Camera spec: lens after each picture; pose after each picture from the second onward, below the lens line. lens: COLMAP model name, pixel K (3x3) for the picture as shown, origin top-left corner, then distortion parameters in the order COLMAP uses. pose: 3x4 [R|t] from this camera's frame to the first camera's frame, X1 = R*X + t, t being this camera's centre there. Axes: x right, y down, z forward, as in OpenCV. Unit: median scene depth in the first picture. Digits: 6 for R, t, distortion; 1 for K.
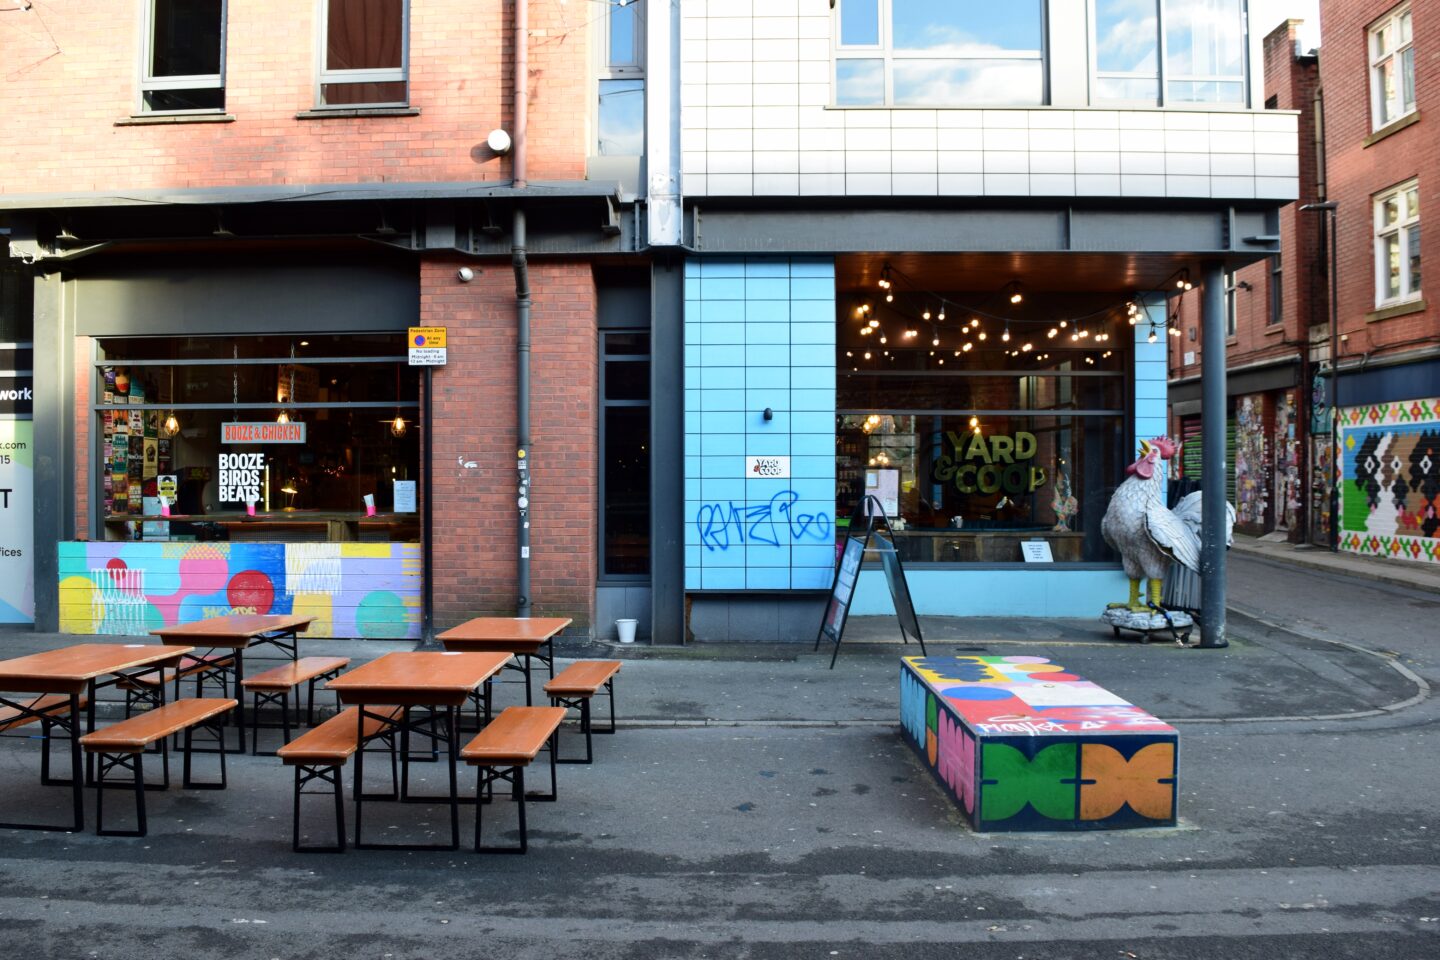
lens RADIAL K [[1141.8, 0, 720.0], [0, 1141.8, 480.0], [0, 0, 1]] dist [-0.083881, 0.000533]
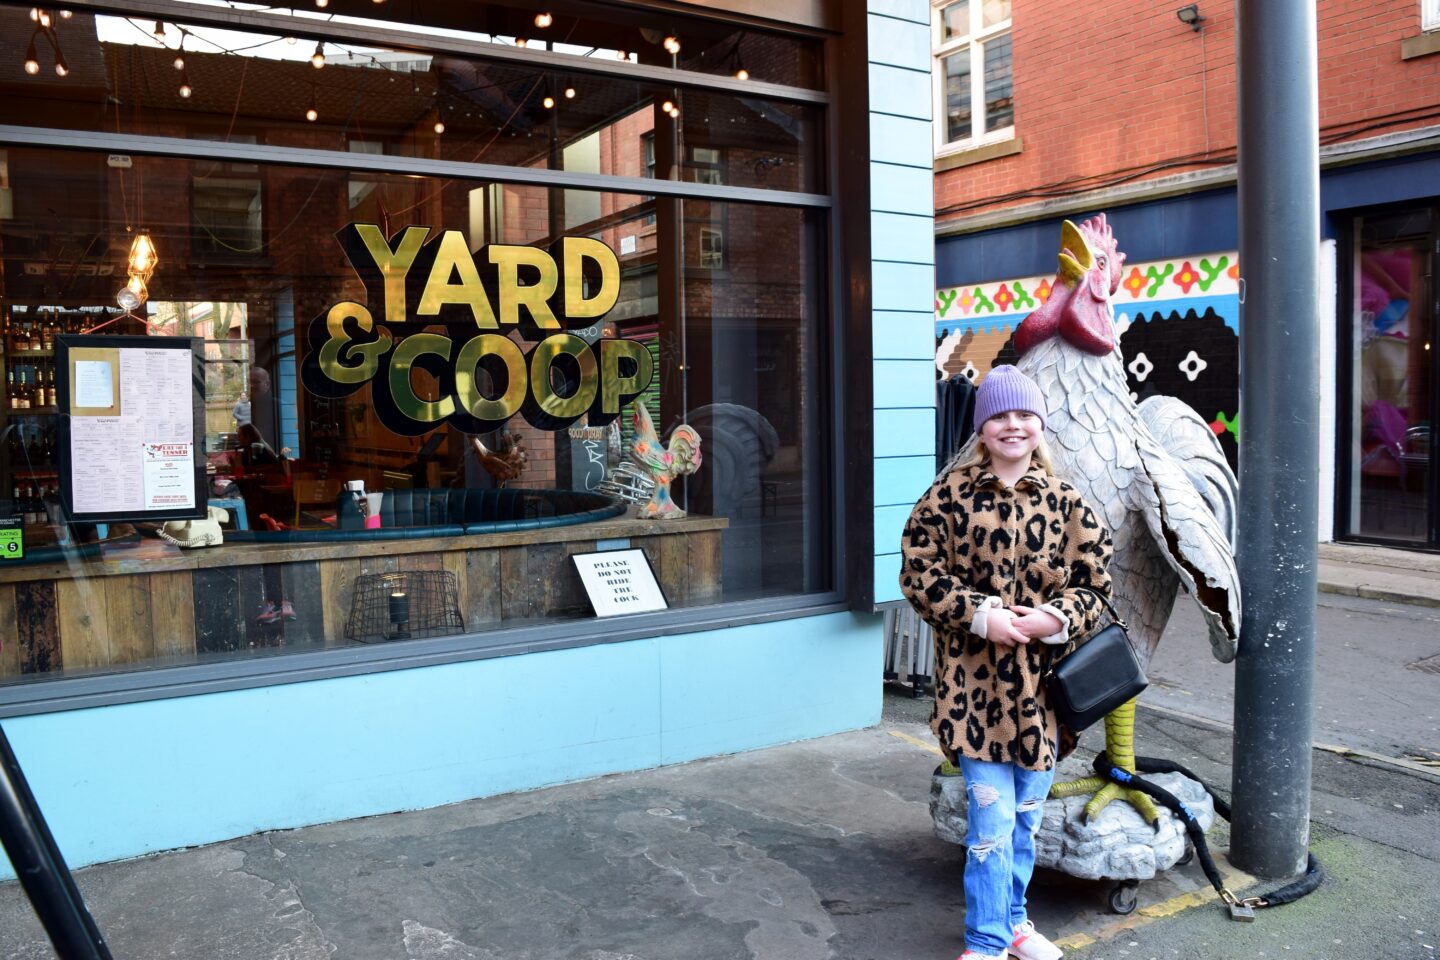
lens RADIAL K [[1141.8, 0, 720.0], [0, 1141.8, 480.0], [0, 0, 1]] dist [-0.083881, 0.000533]
pose [[0.844770, -0.051013, 0.532692, 0.117383], [0.022147, 0.997926, 0.060445, 0.010074], [-0.534671, -0.039265, 0.844148, 0.689171]]
